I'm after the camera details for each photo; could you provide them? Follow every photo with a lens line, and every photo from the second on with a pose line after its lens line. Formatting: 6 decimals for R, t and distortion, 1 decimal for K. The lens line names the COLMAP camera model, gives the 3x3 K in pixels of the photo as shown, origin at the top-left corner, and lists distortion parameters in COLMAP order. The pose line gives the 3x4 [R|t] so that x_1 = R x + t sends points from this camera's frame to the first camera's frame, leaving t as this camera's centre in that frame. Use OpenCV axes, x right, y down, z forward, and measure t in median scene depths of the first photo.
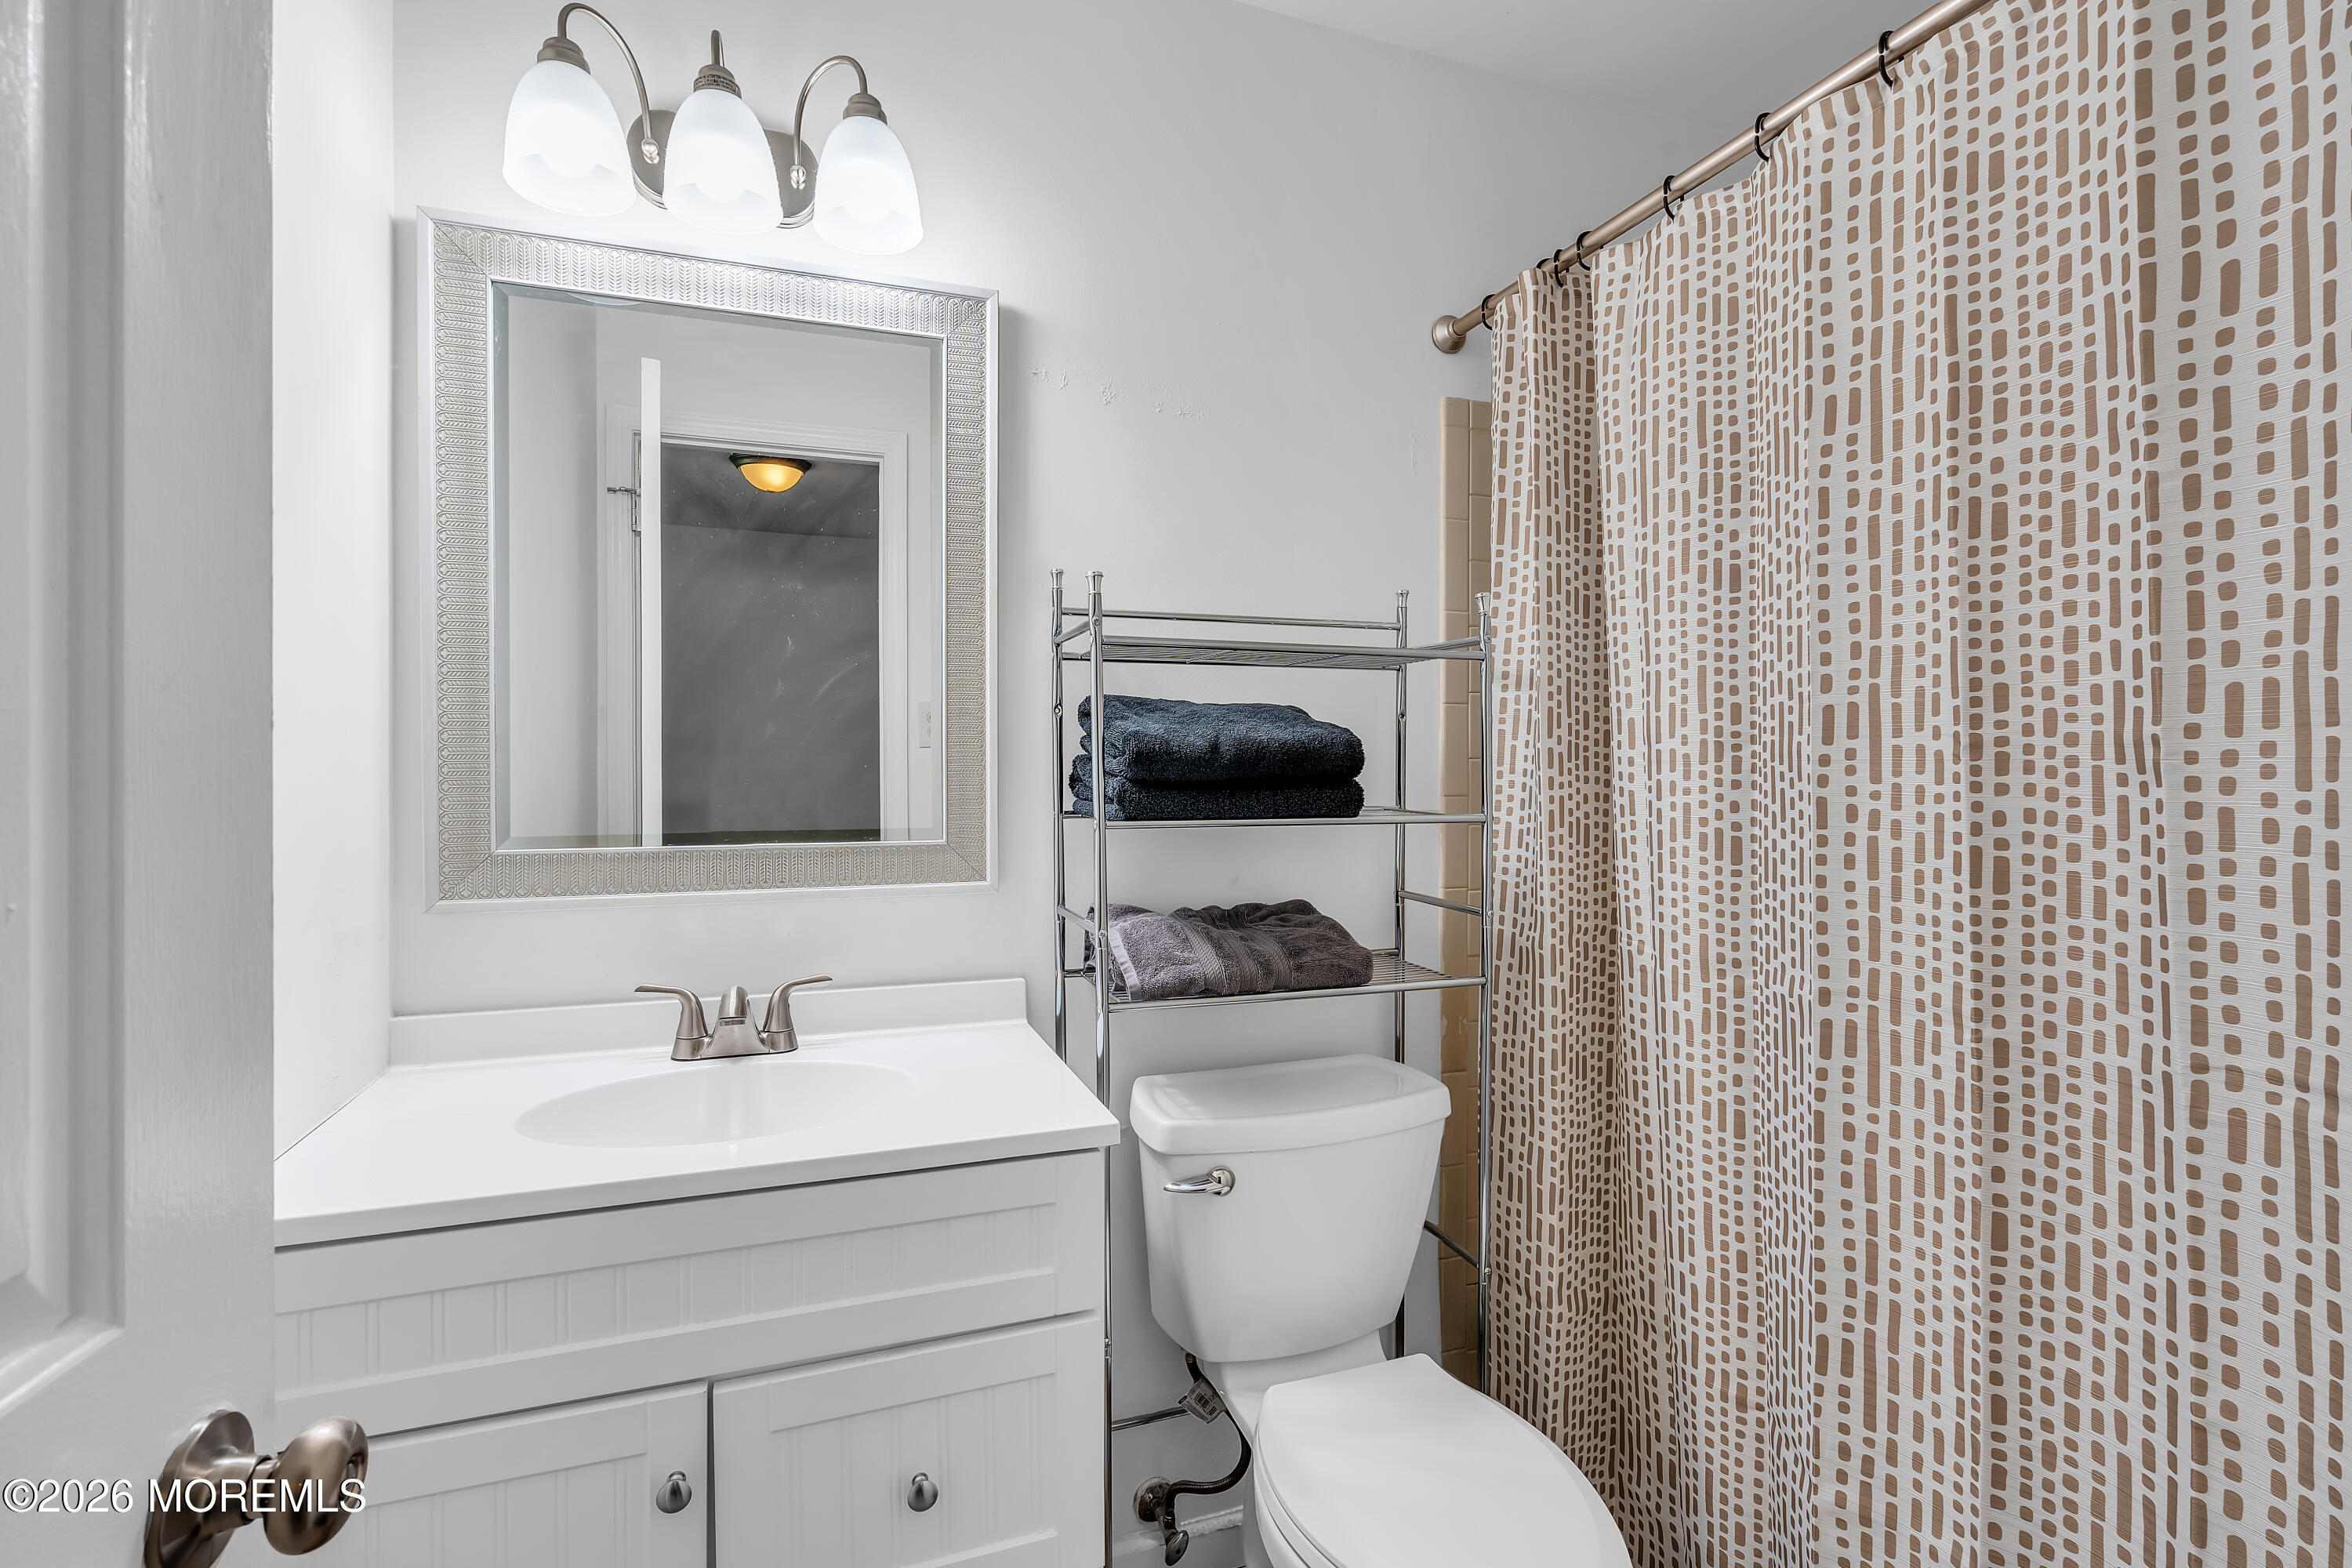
lens RADIAL K [[1056.8, 0, 1171.8], [0, 1056.8, 781.8], [0, 0, 1]] dist [-0.004371, -0.000509]
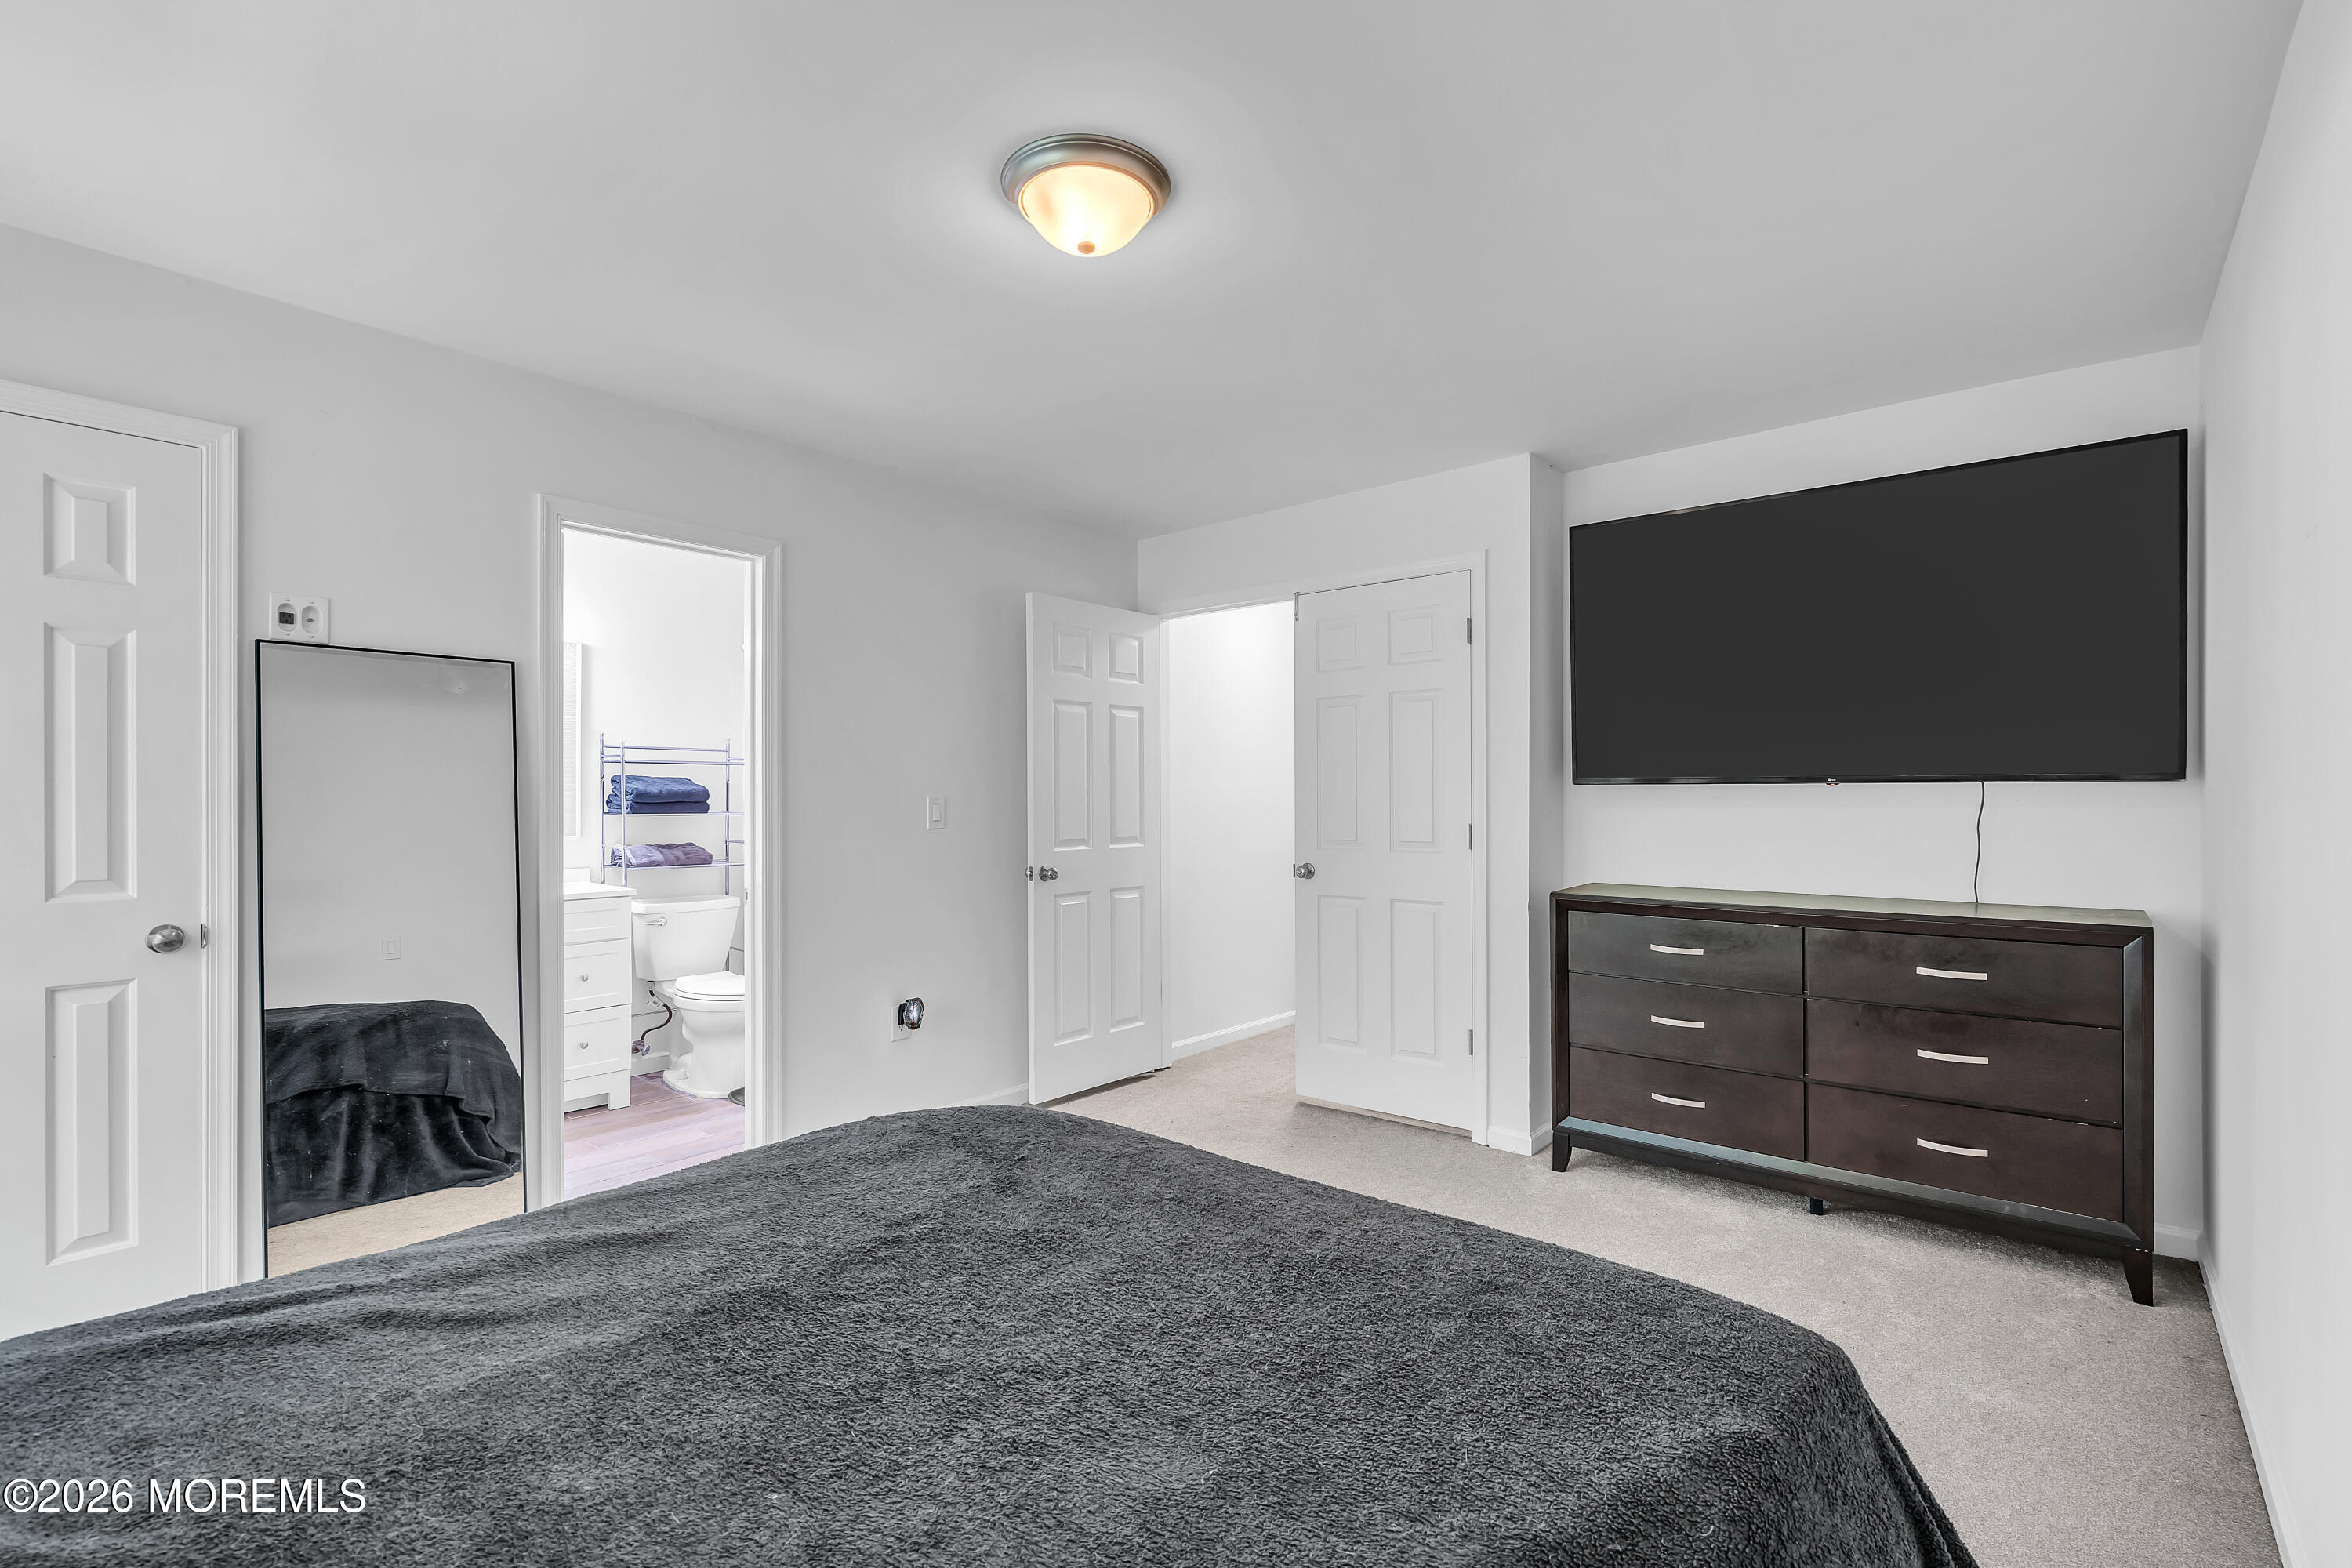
lens RADIAL K [[1056.8, 0, 1161.5], [0, 1056.8, 805.3], [0, 0, 1]] dist [-0.004371, -0.000509]
pose [[0.865847, 0.005512, 0.500278, -0.255545], [-0.003710, 0.999983, -0.004597, 0.018675], [-0.500294, 0.002125, 0.865853, -2.651811]]
